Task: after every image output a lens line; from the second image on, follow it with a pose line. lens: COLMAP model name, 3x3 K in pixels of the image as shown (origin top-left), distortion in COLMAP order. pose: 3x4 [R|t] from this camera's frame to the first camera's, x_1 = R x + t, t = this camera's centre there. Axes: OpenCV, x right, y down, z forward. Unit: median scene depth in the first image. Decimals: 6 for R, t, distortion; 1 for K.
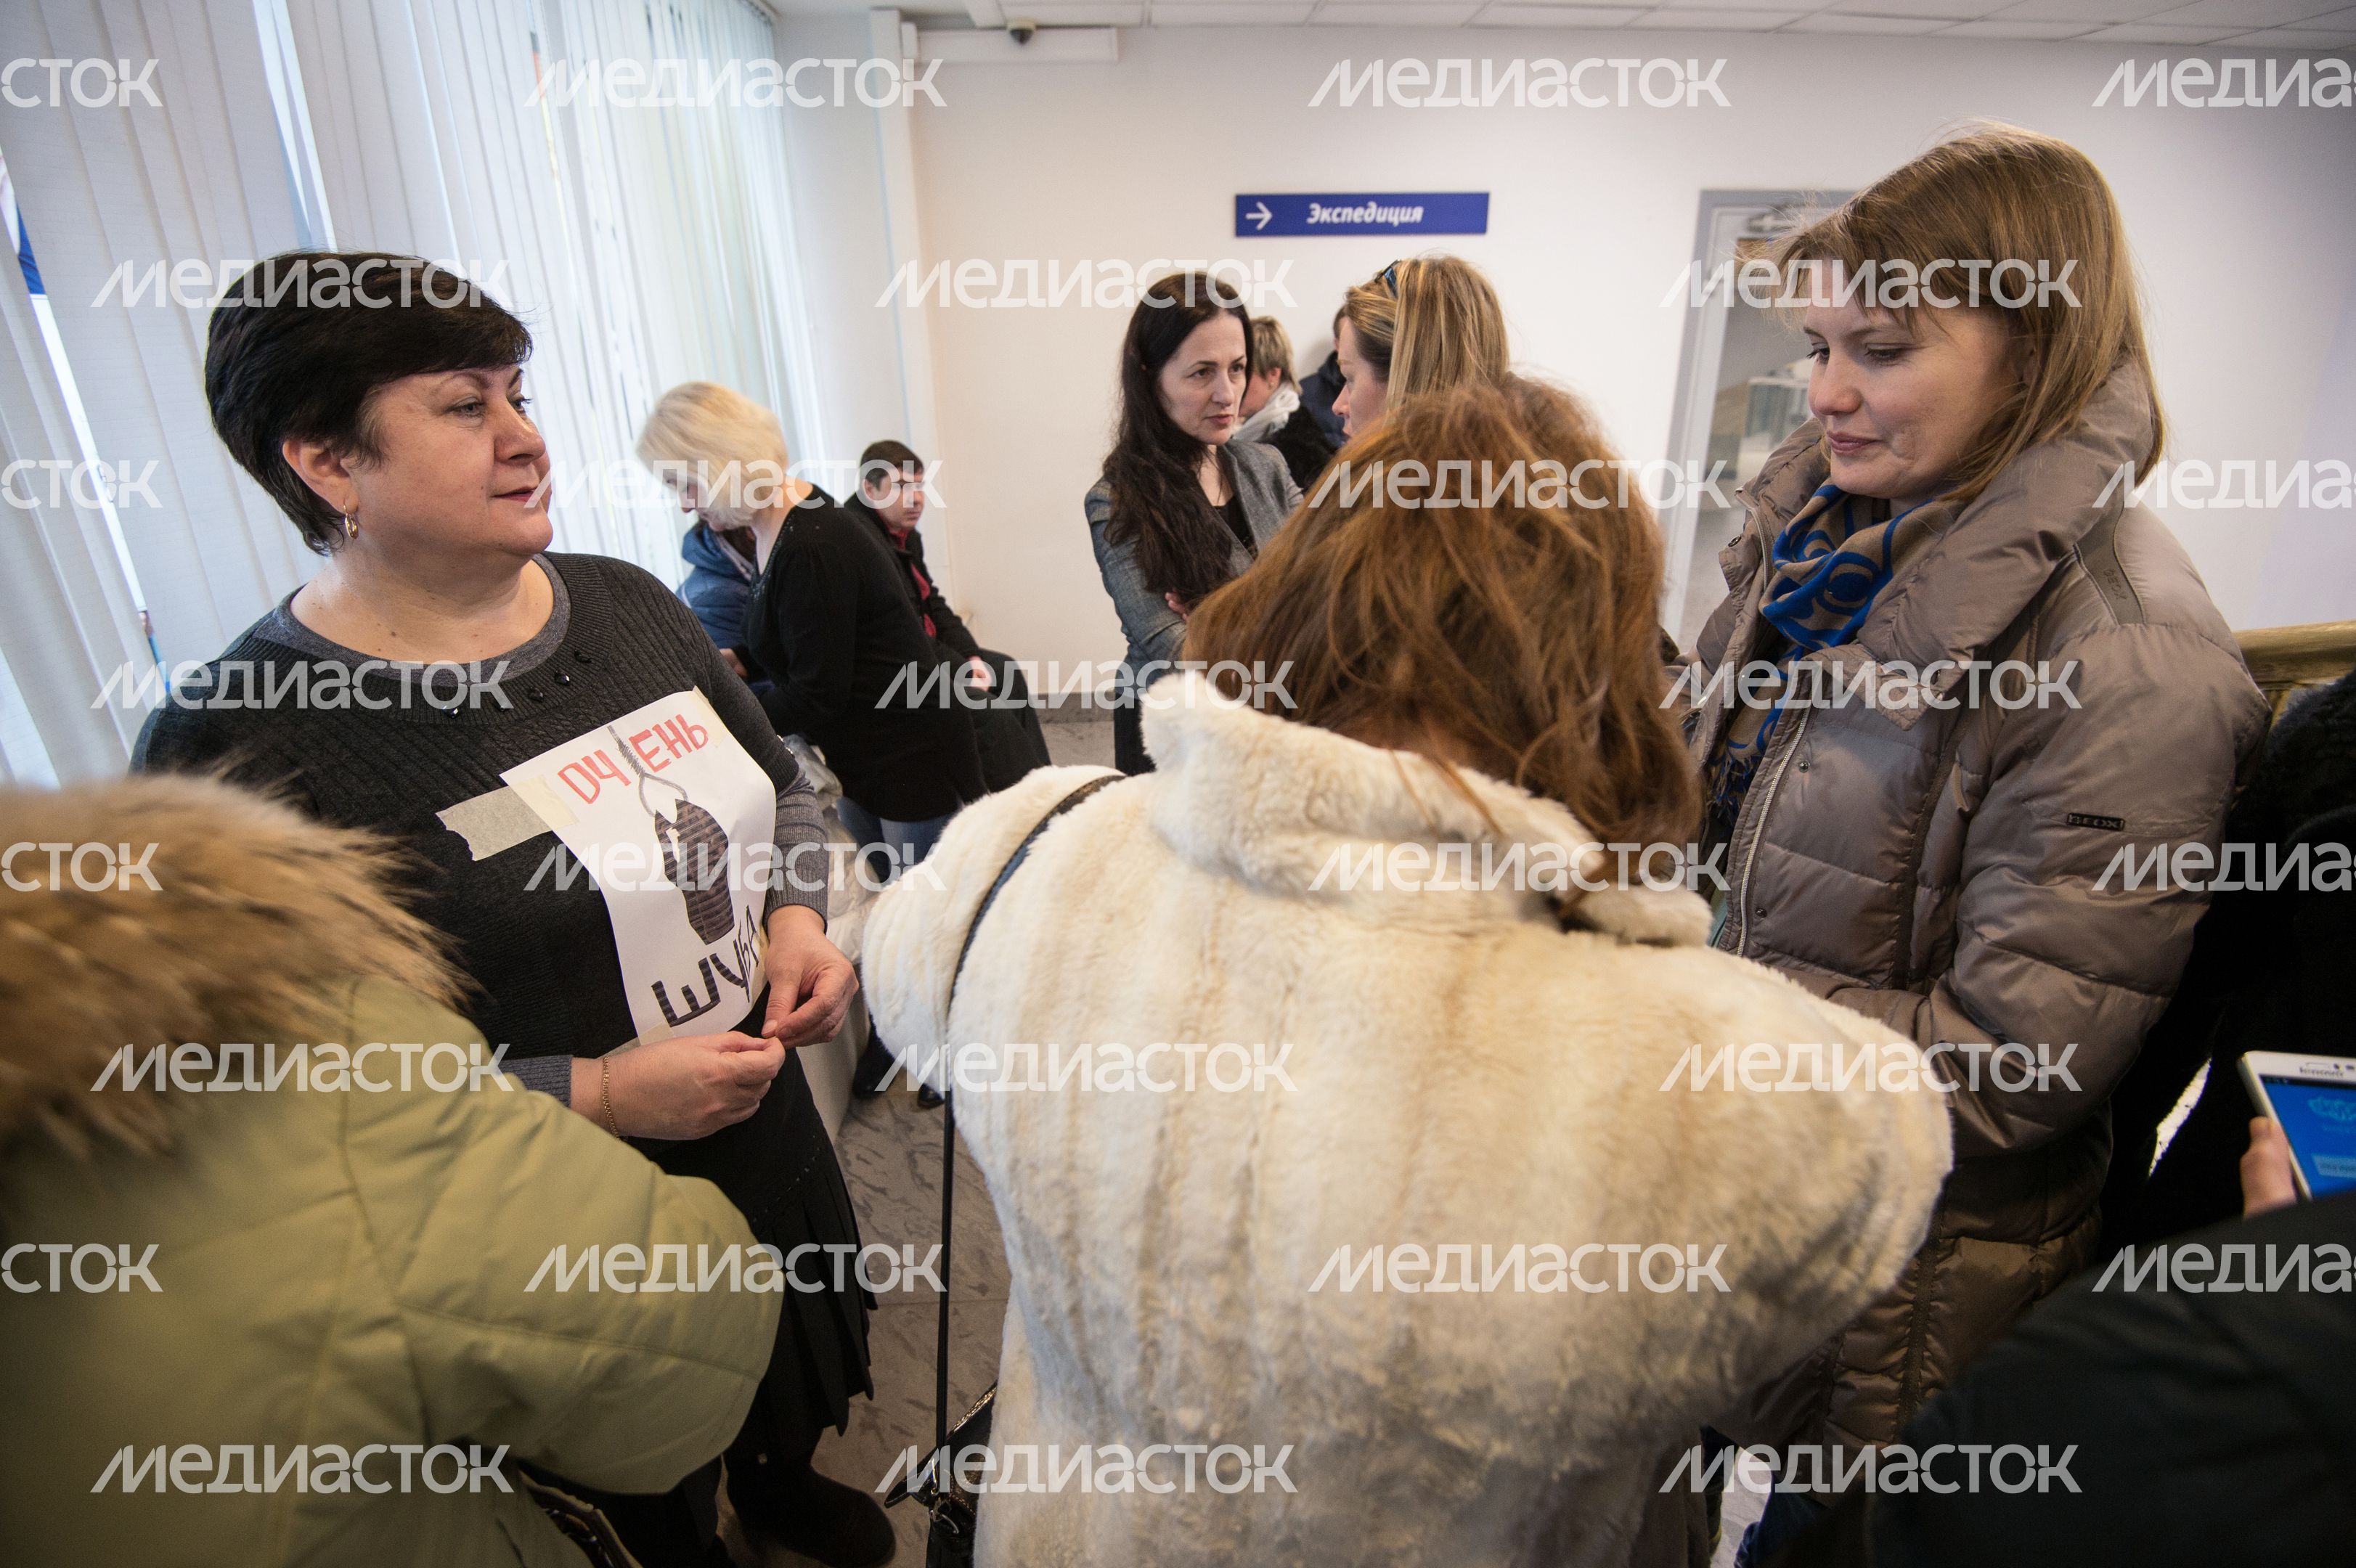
lens RADIAL K [[1108.9, 0, 1178.0], [0, 1108.9, 784.0], [0, 0, 1]] dist [-0.000626, 0.000160]
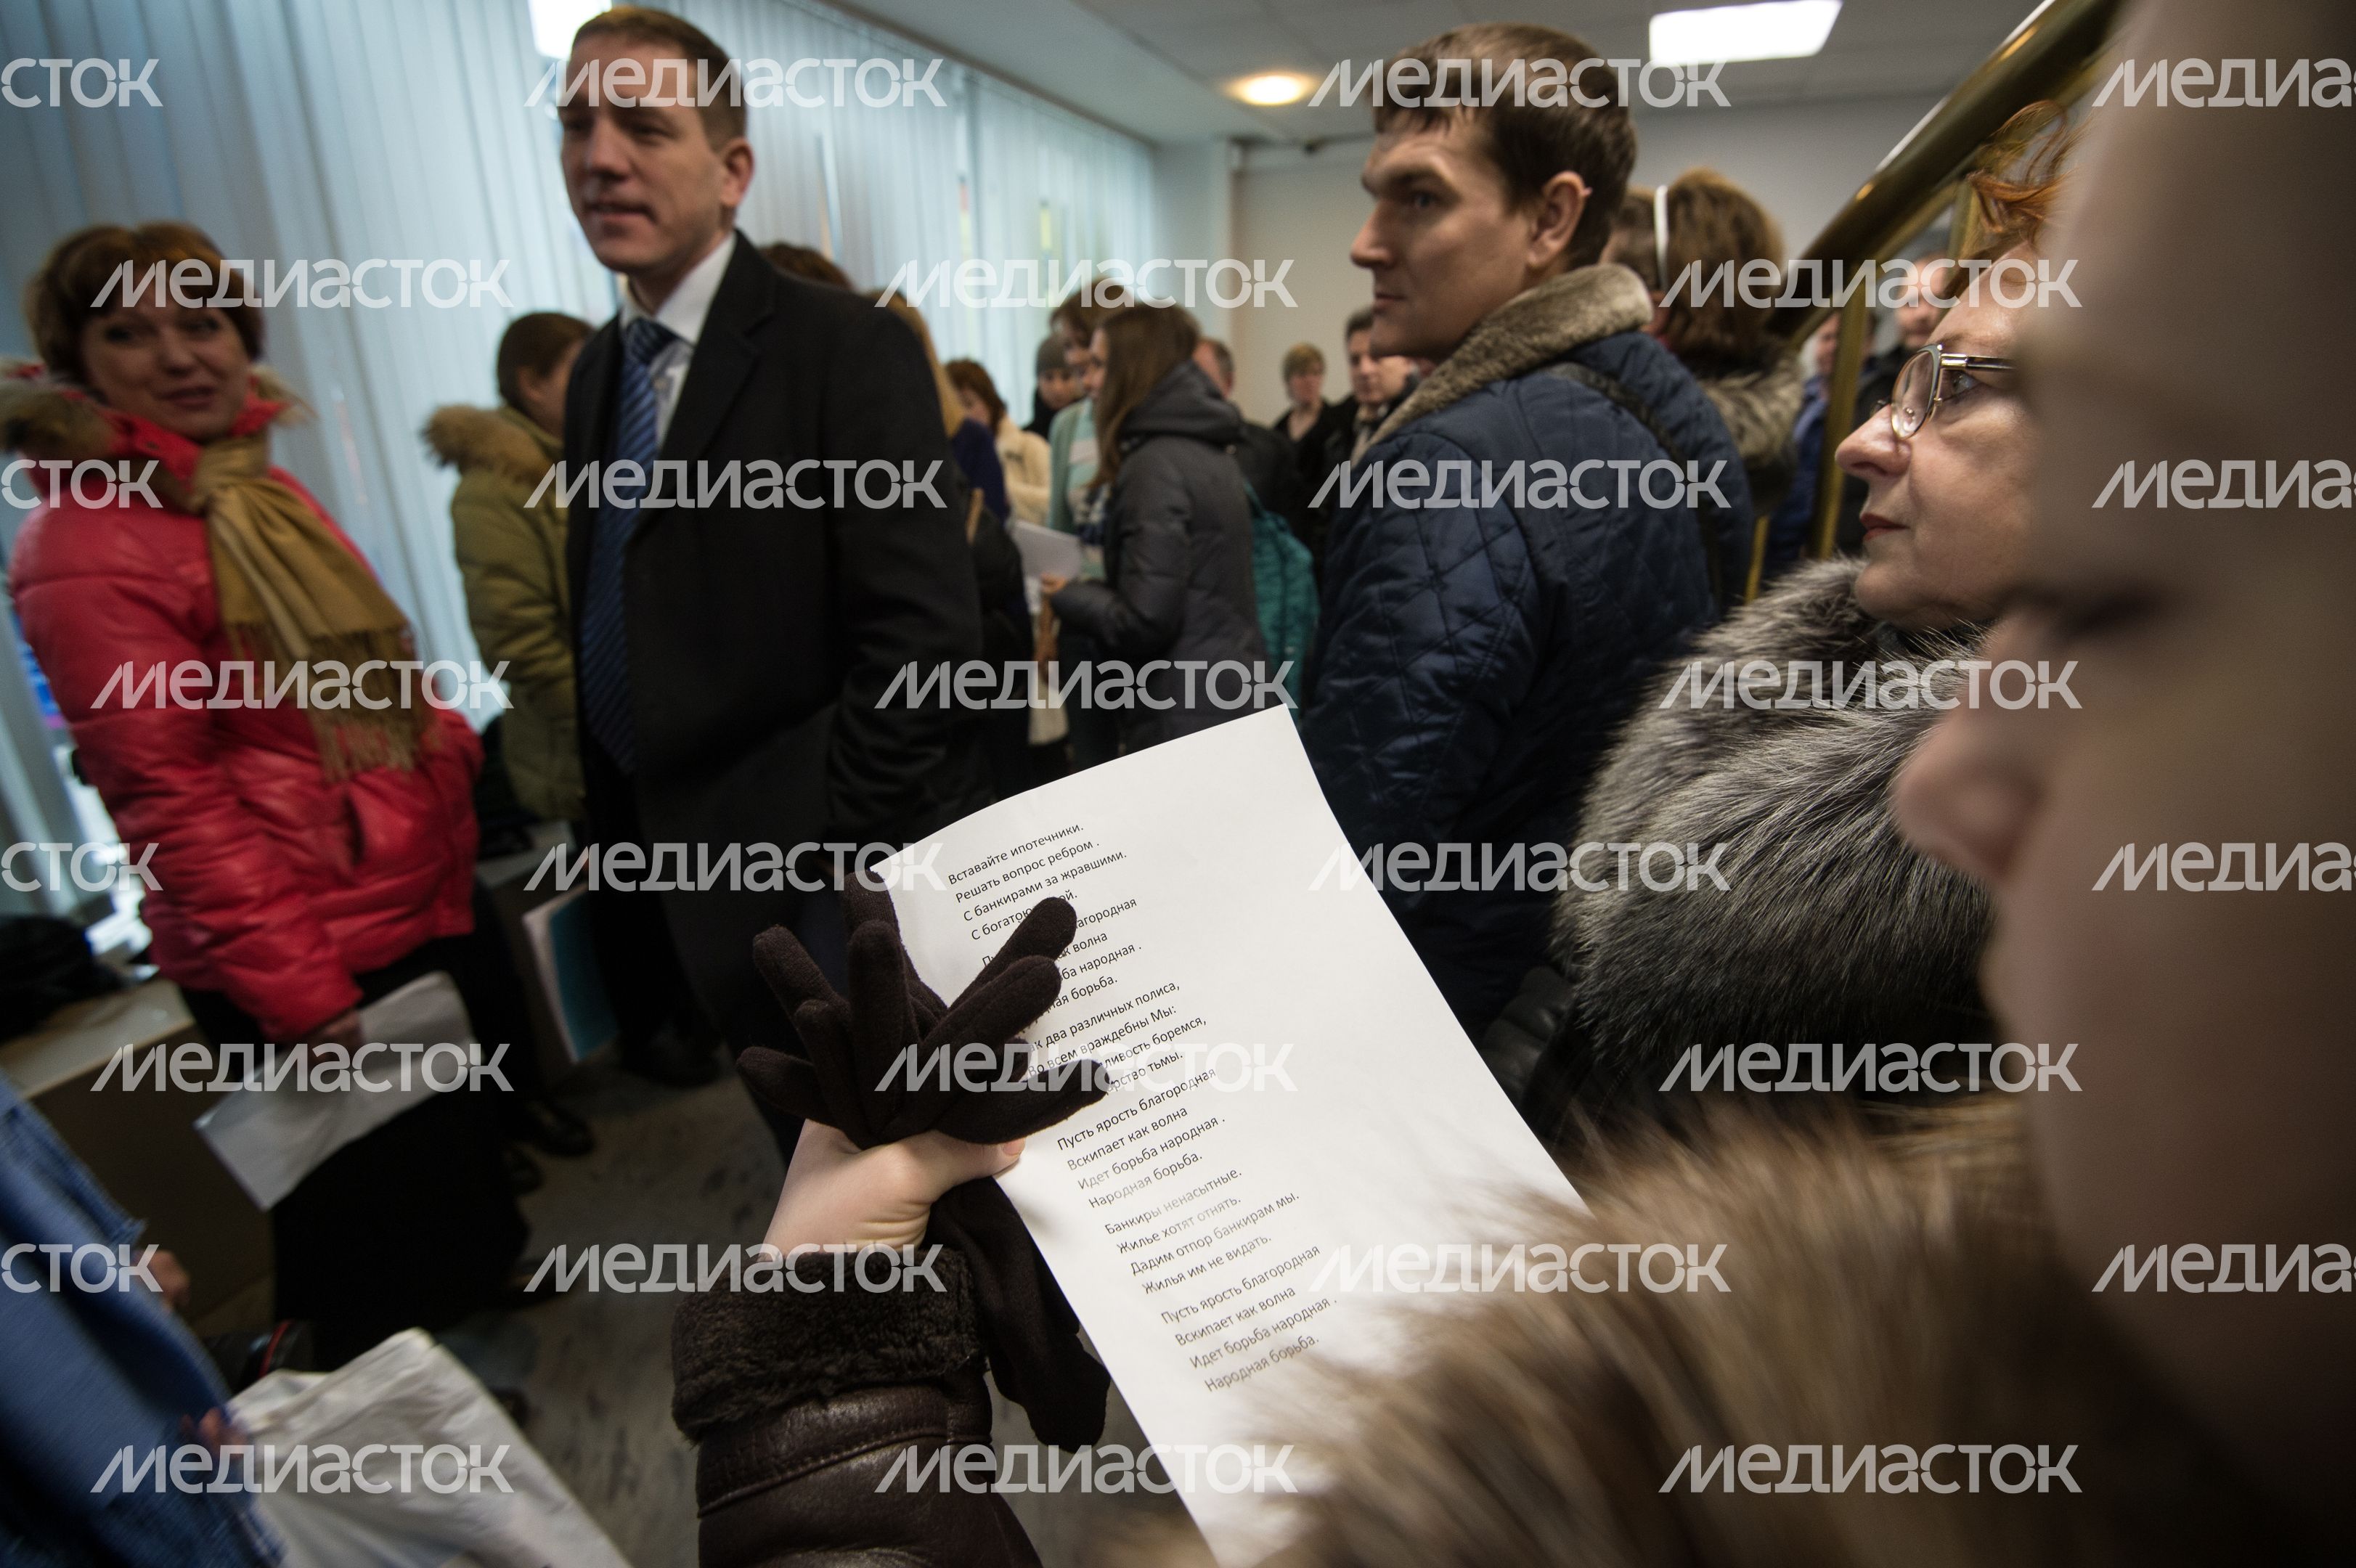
lens RADIAL K [[1108.9, 0, 1178.0], [0, 1108.9, 784.0], [0, 0, 1]] dist [-0.000626, 0.000160]
pose [[1.000000, -0.000190, 0.000031, -0.000012], [0.000190, 1.000000, 0.000133, 0.362038], [-0.000031, -0.000133, 1.000000, -0.000015]]
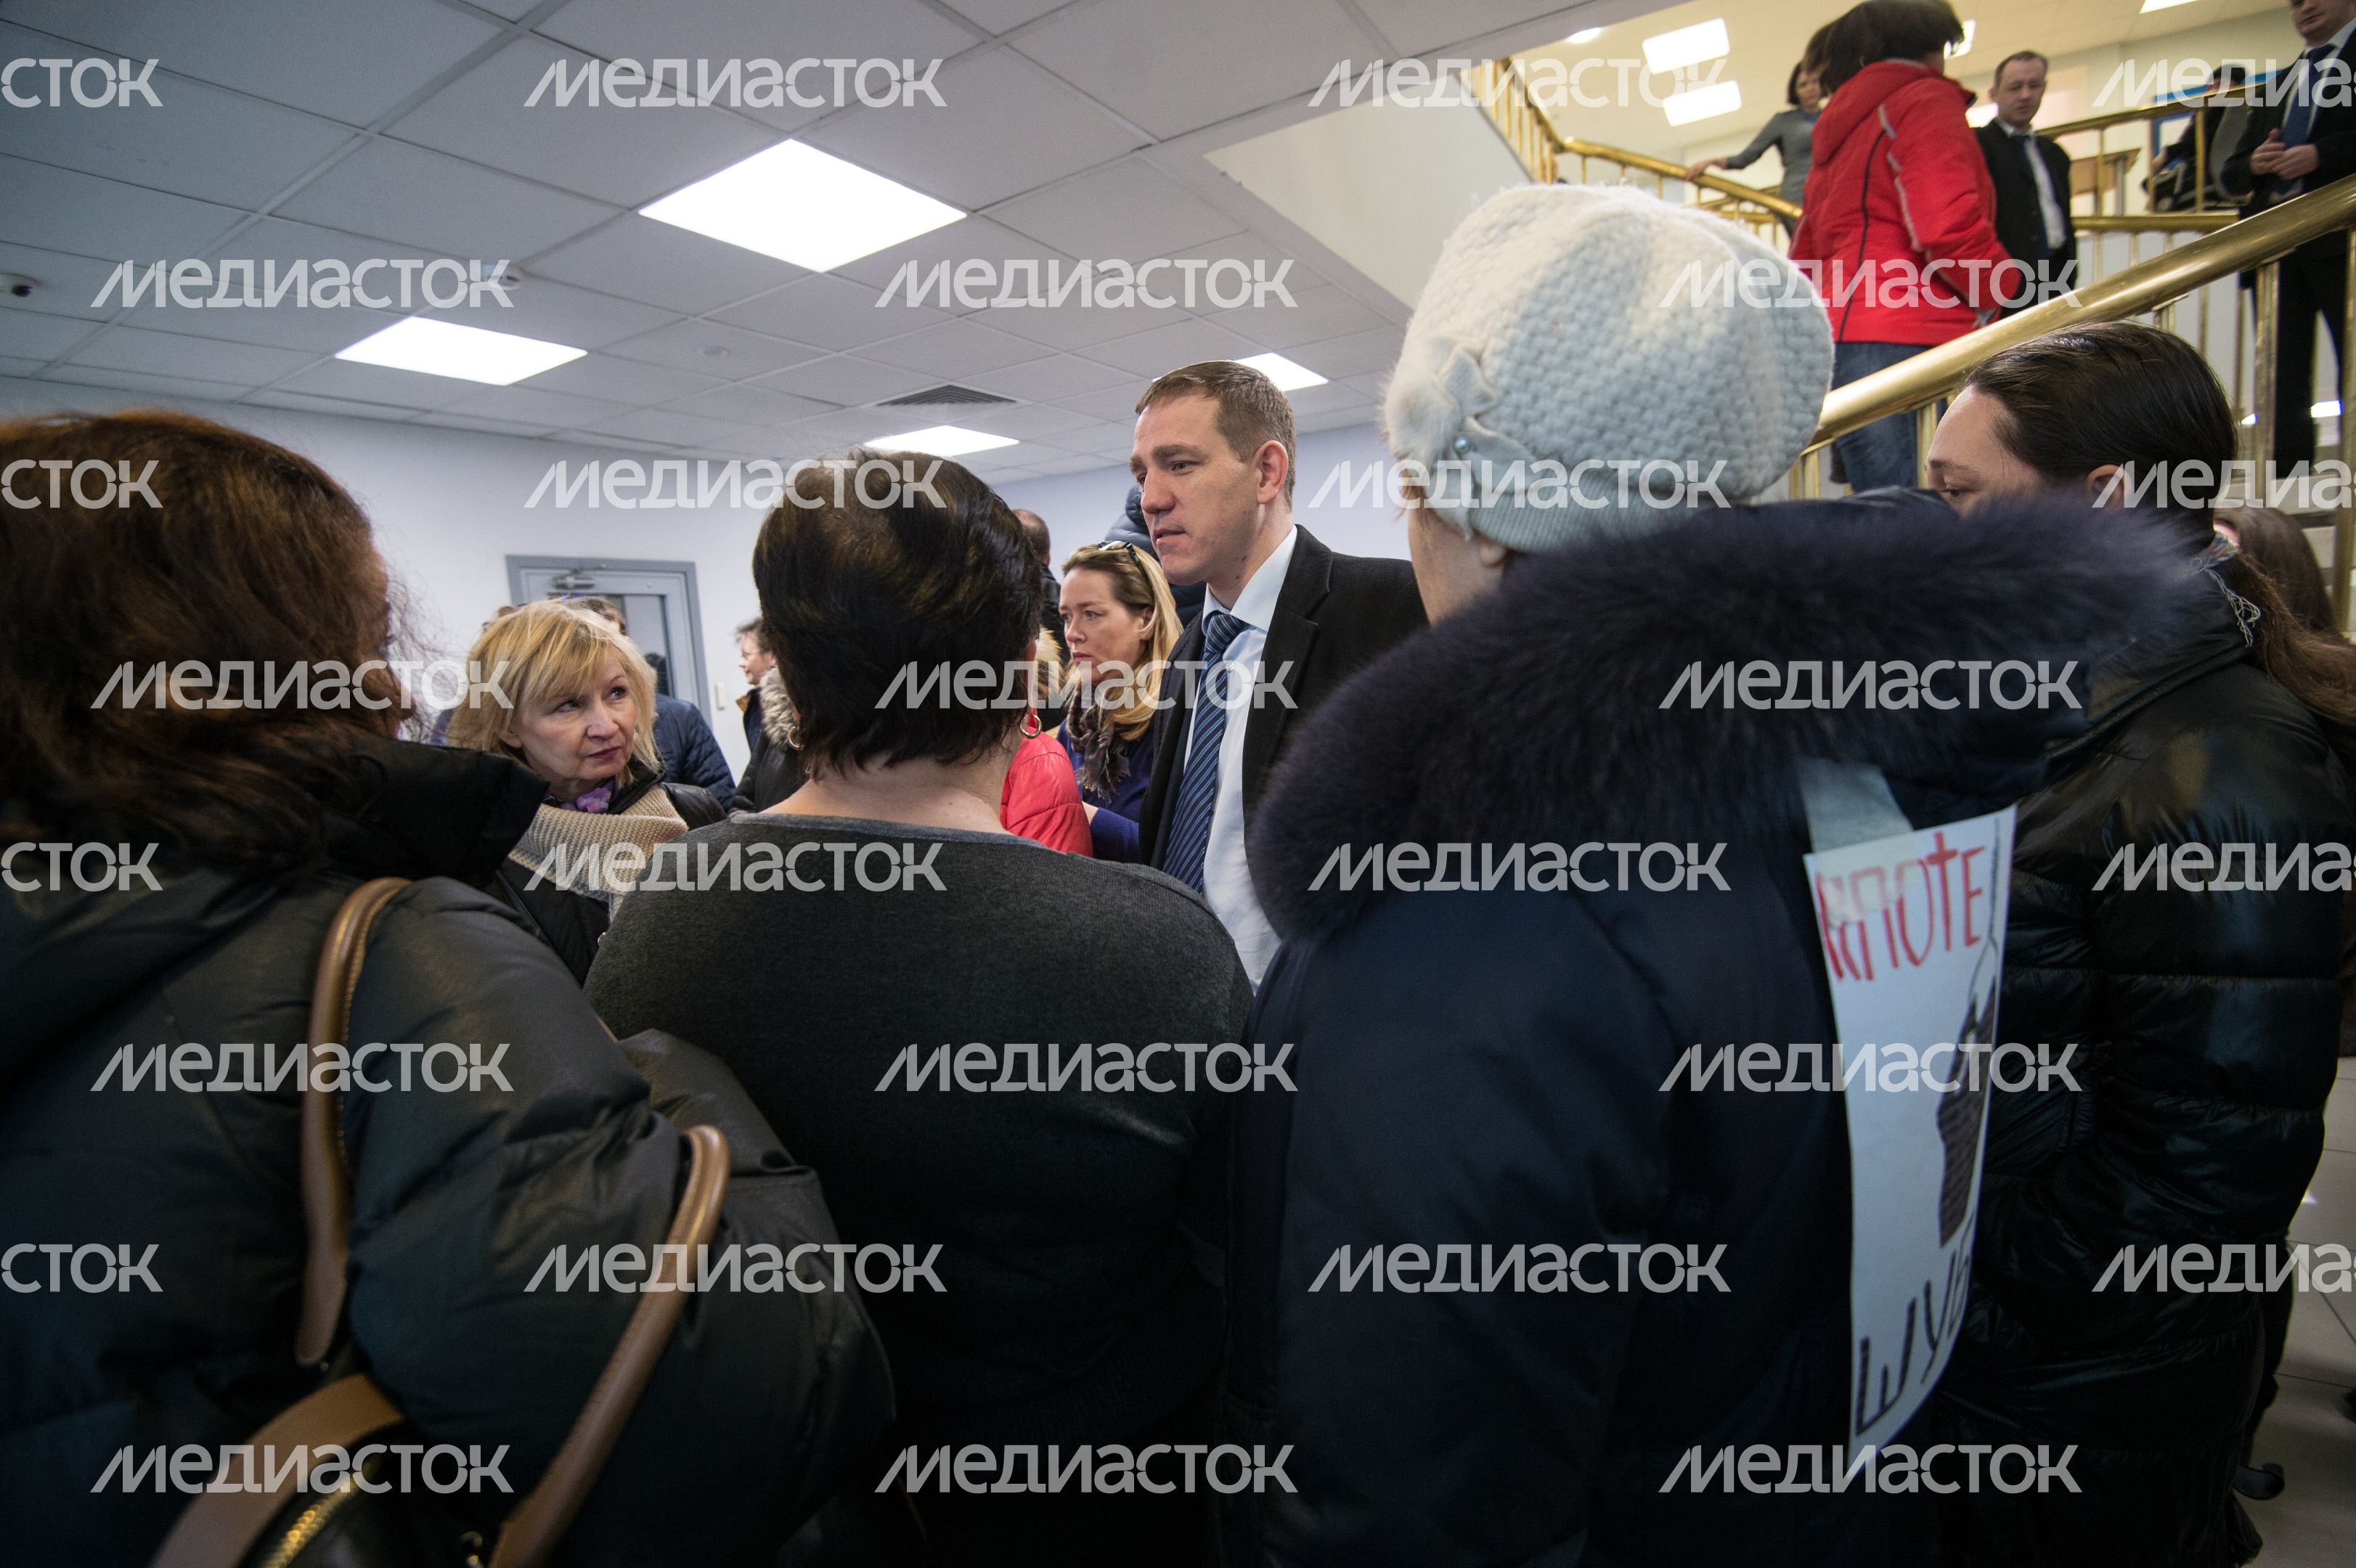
lens RADIAL K [[1108.9, 0, 1178.0], [0, 1108.9, 784.0], [0, 0, 1]] dist [-0.000626, 0.000160]
pose [[1.000000, -0.000294, 0.000061, -0.000010], [0.000294, 1.000000, -0.000001, 0.108562], [-0.000061, 0.000001, 1.000000, -0.000048]]
